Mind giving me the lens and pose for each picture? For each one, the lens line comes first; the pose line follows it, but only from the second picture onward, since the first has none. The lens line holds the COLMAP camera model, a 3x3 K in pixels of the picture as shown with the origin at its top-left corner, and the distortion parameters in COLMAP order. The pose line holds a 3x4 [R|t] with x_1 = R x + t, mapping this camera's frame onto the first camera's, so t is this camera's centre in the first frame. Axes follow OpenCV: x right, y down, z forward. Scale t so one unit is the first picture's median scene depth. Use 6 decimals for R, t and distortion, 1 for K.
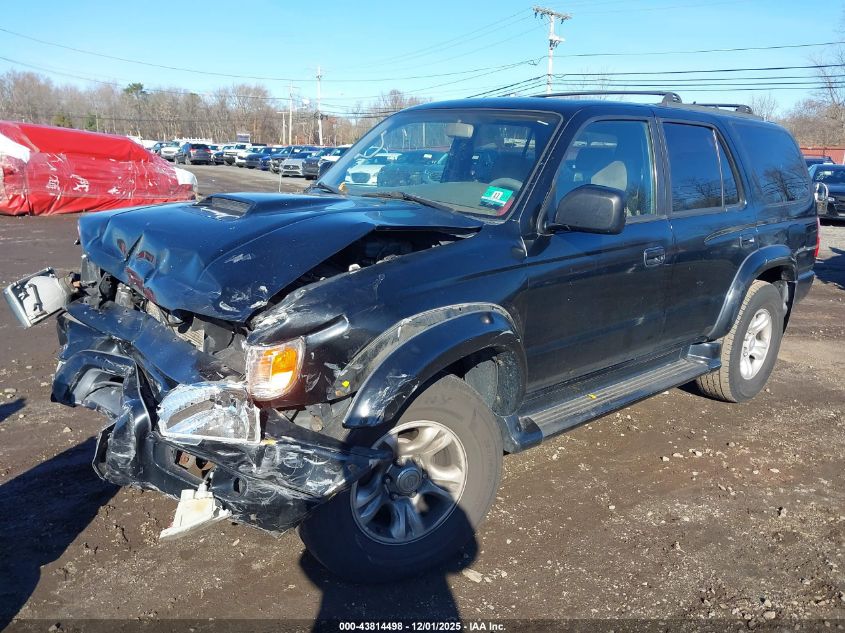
lens RADIAL K [[685.8, 0, 422.5], [0, 685.8, 316.5], [0, 0, 1]] dist [0.005950, -0.000568]
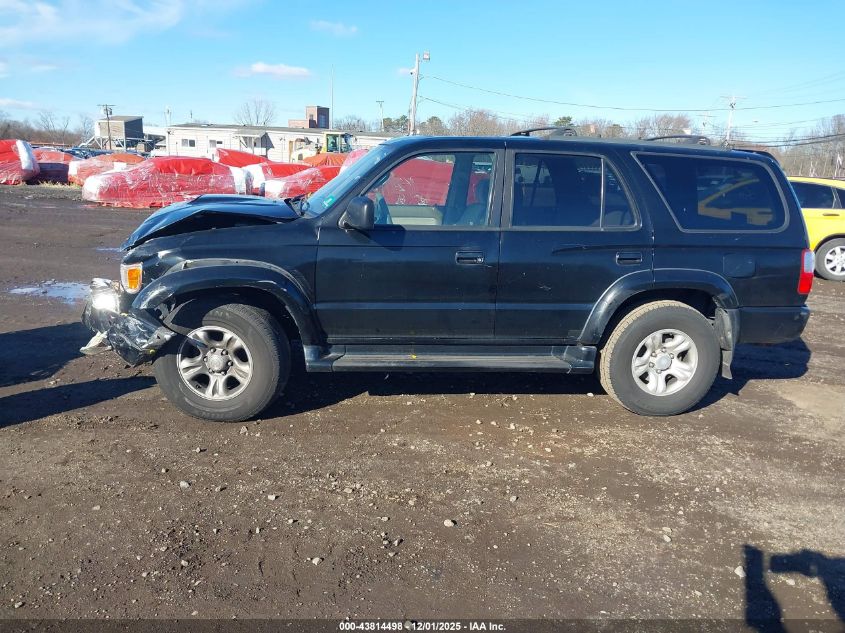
lens RADIAL K [[645.2, 0, 390.8], [0, 645.2, 312.9], [0, 0, 1]] dist [0.006601, 0.003403]
pose [[0.811635, 0.141131, -0.566861, 1.235882], [-0.158423, 0.987190, 0.018949, 0.022304], [0.562273, 0.074424, 0.823596, -0.072222]]
